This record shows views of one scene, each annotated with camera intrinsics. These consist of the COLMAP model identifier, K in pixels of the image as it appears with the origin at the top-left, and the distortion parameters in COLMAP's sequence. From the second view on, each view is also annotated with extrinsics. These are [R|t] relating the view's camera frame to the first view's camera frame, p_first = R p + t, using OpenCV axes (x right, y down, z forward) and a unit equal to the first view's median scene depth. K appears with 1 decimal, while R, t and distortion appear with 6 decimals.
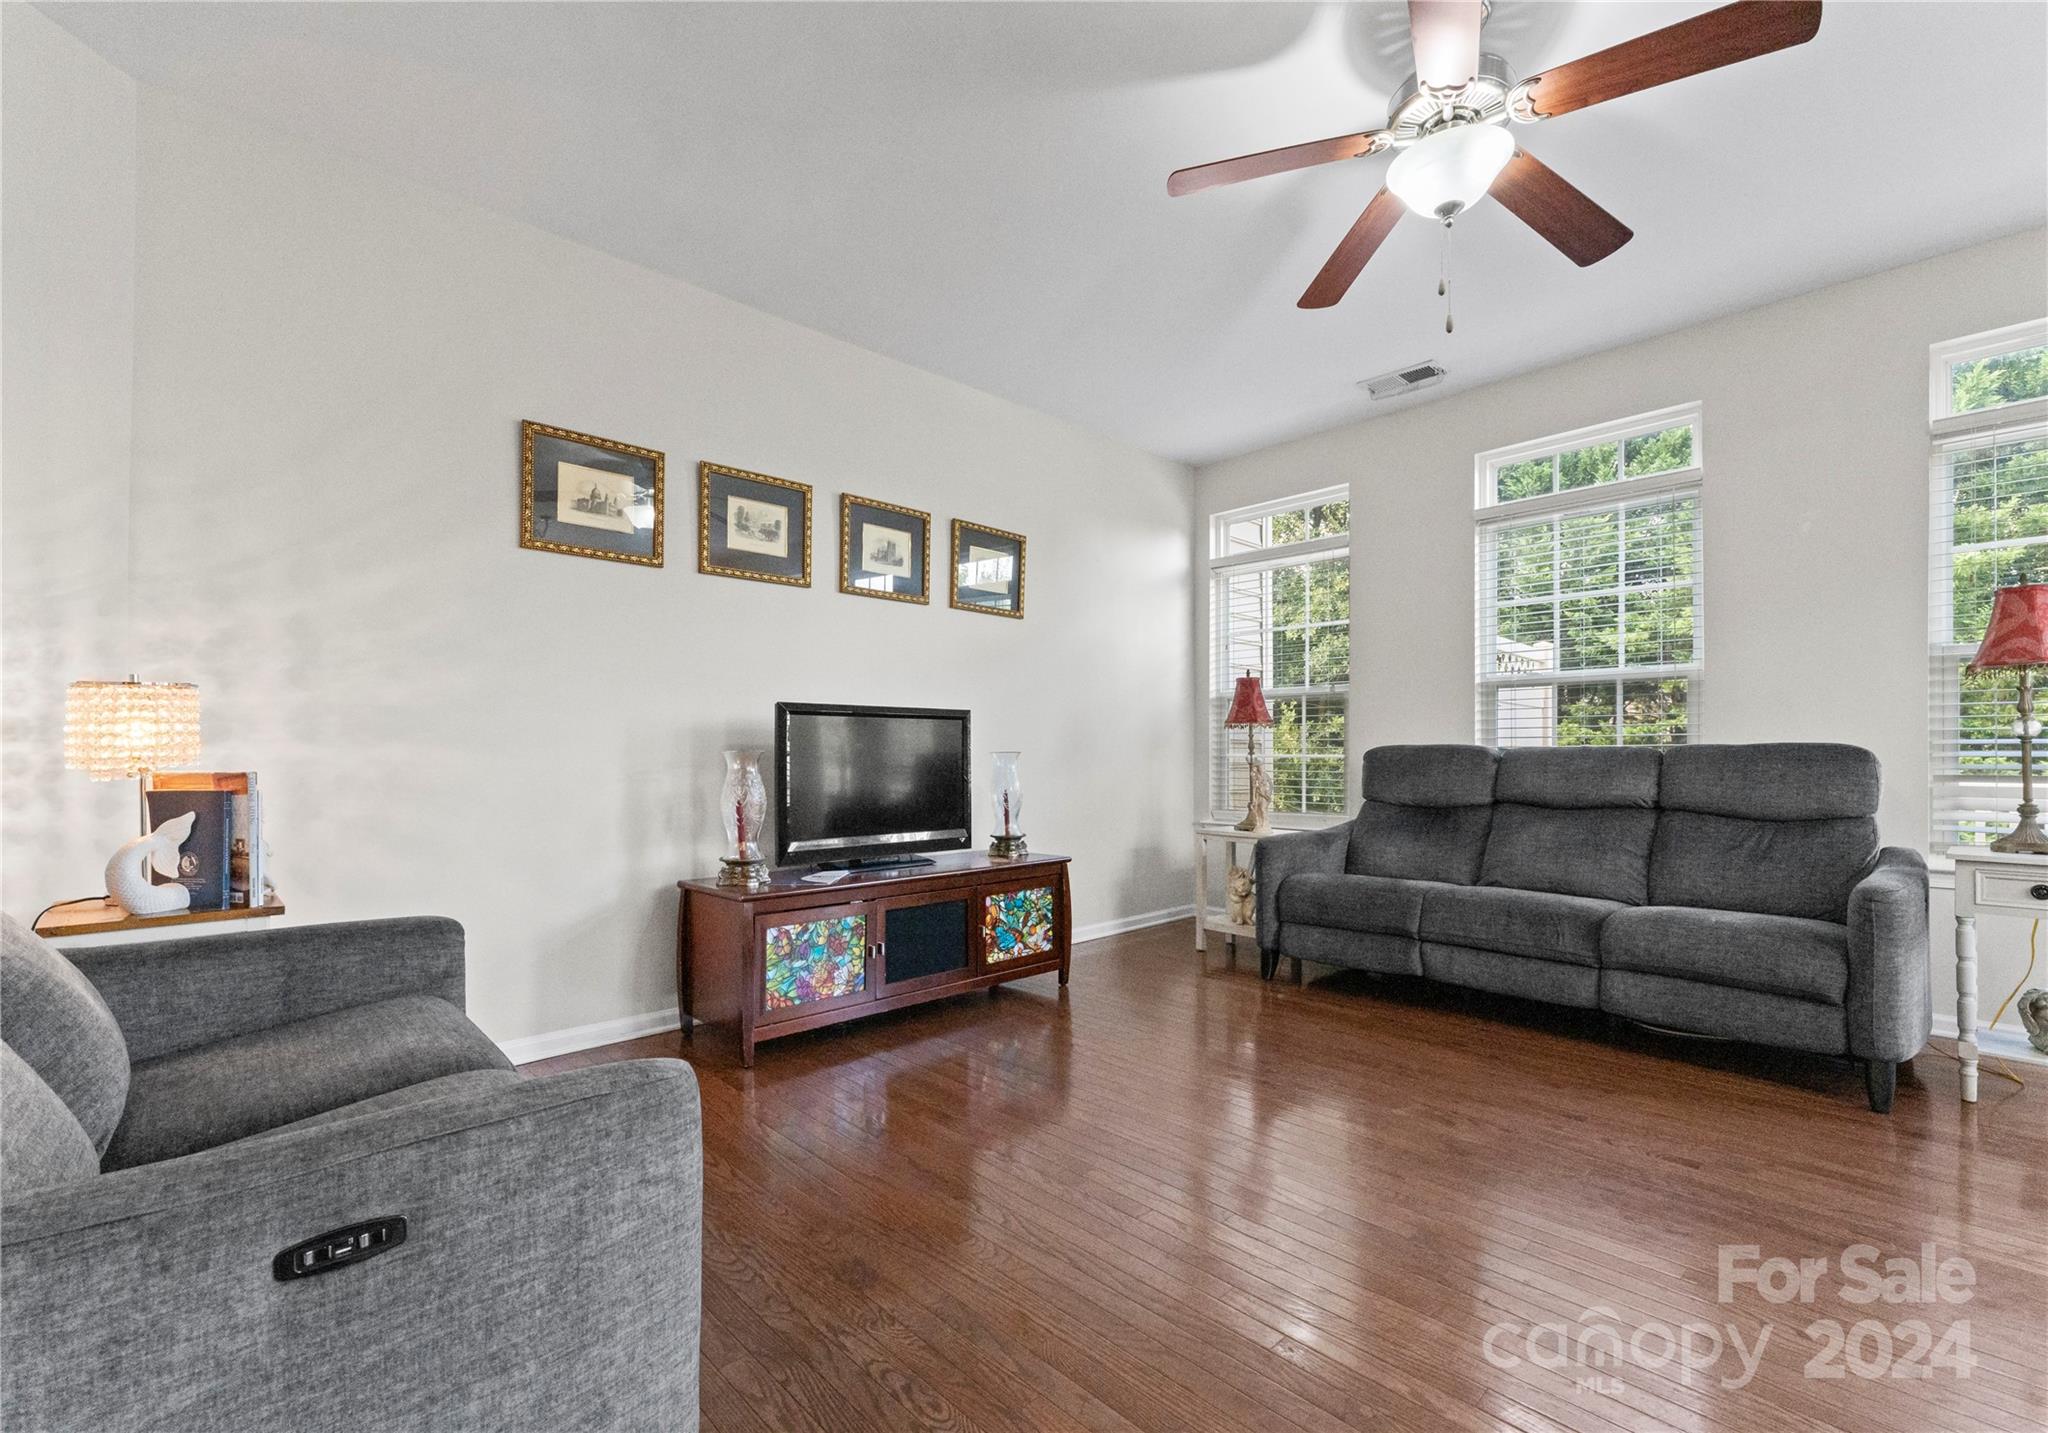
lens RADIAL K [[898.3, 0, 1053.2], [0, 898.3, 765.6], [0, 0, 1]] dist [0.001806, 0.000097]
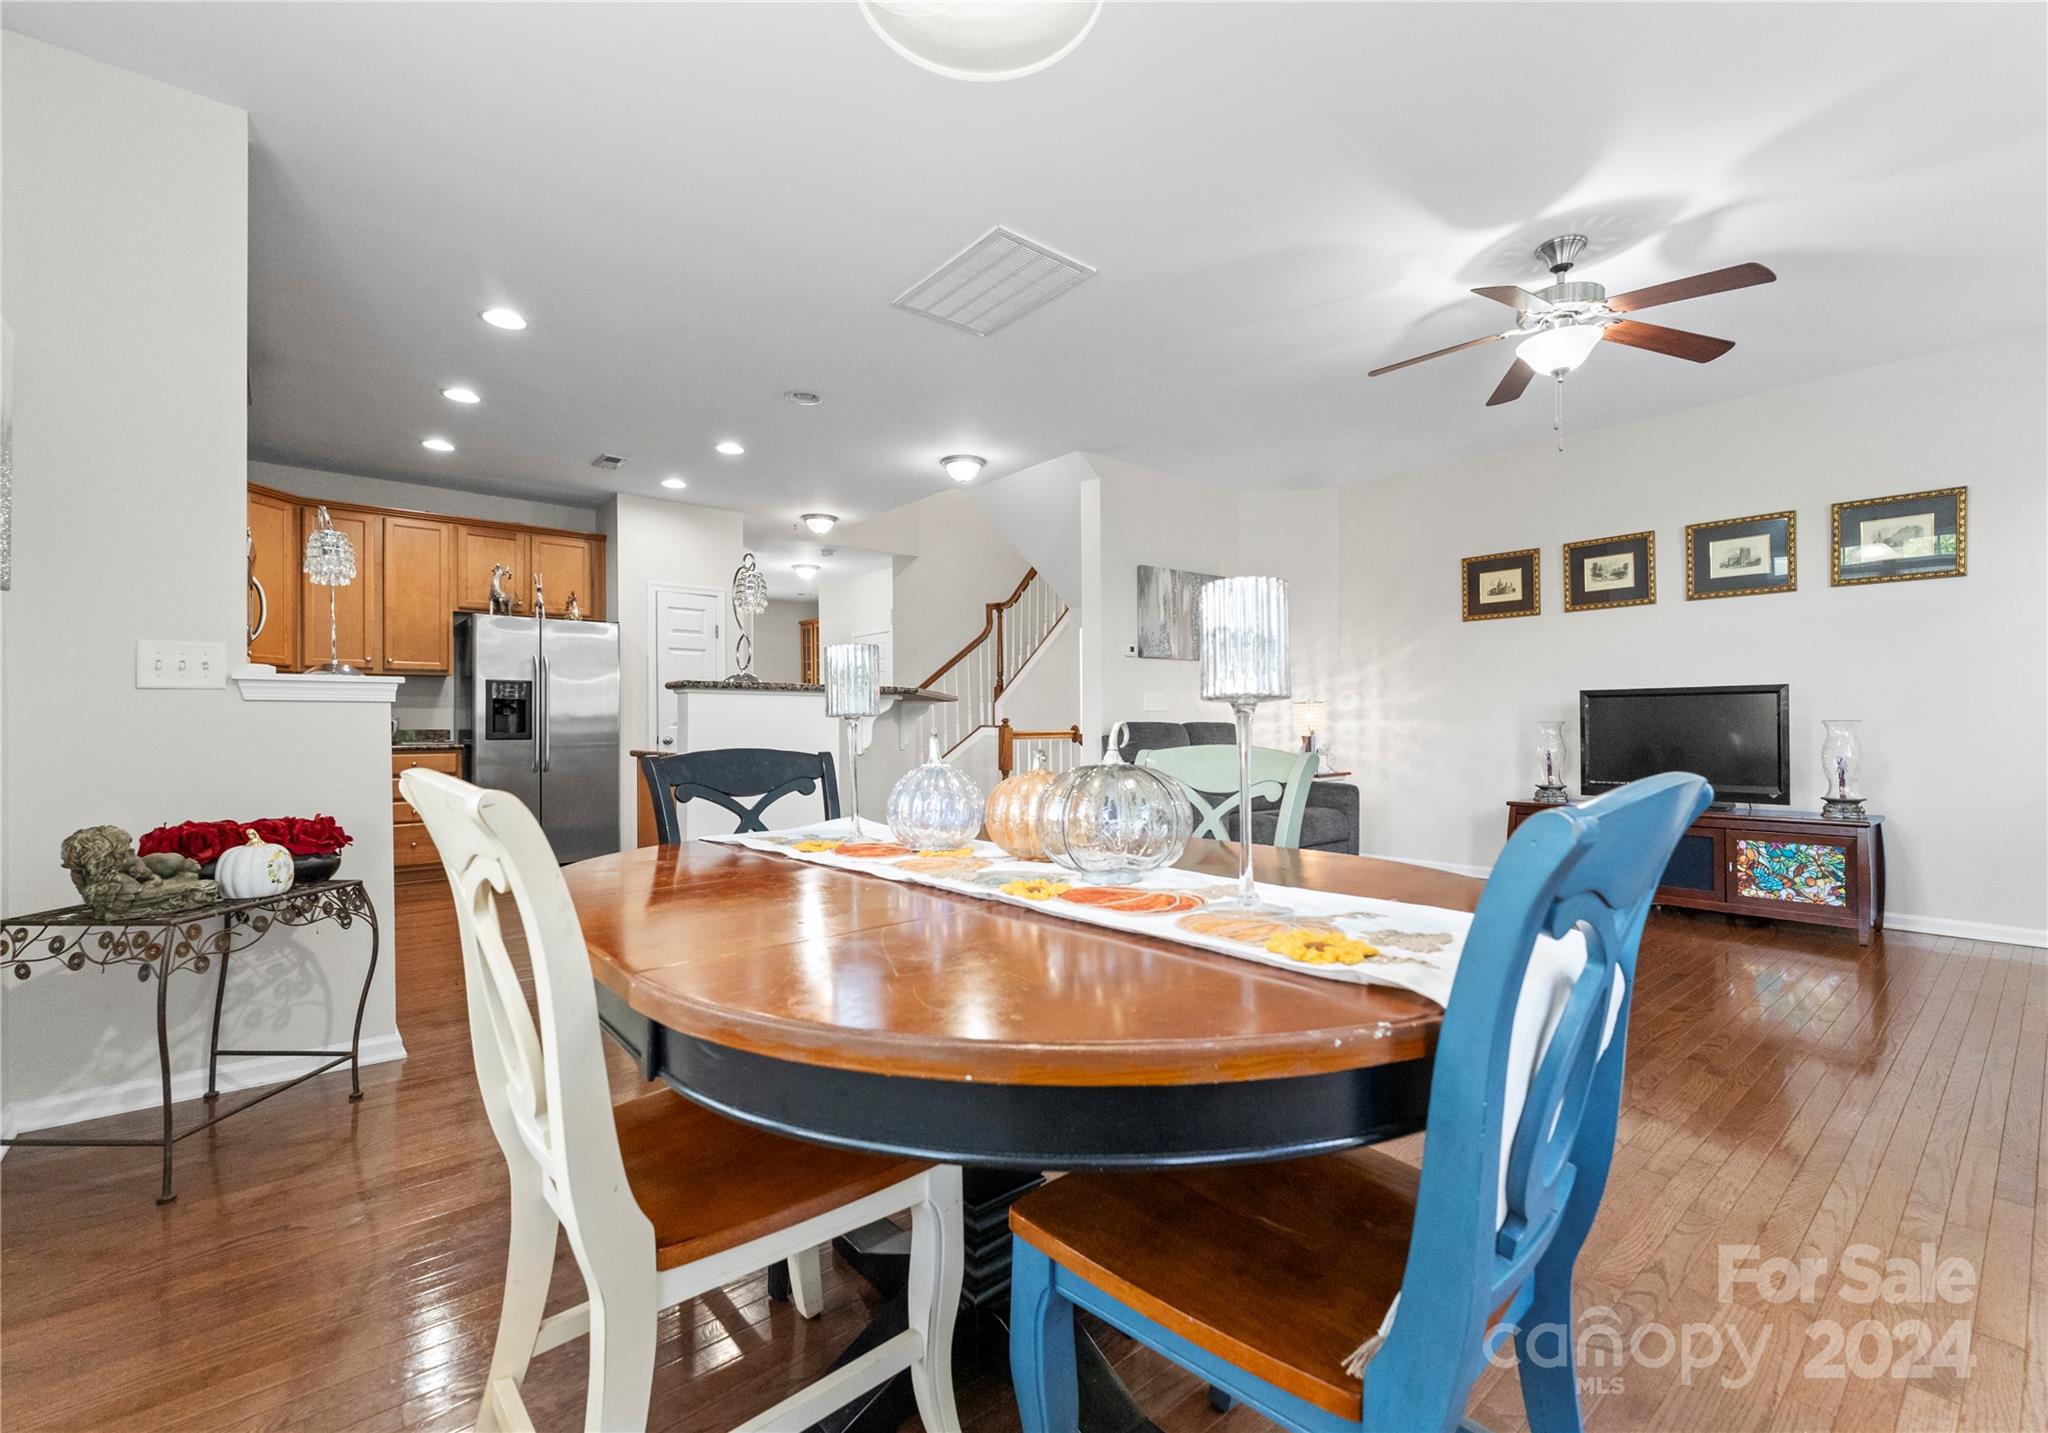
lens RADIAL K [[898.3, 0, 1023.7], [0, 898.3, 717.1], [0, 0, 1]] dist [0.001806, 0.000097]
pose [[-0.060728, -0.003432, -0.998148, 1.216889], [-0.001195, 0.999994, -0.003366, -0.015527], [0.998154, 0.000989, -0.060731, 0.107351]]
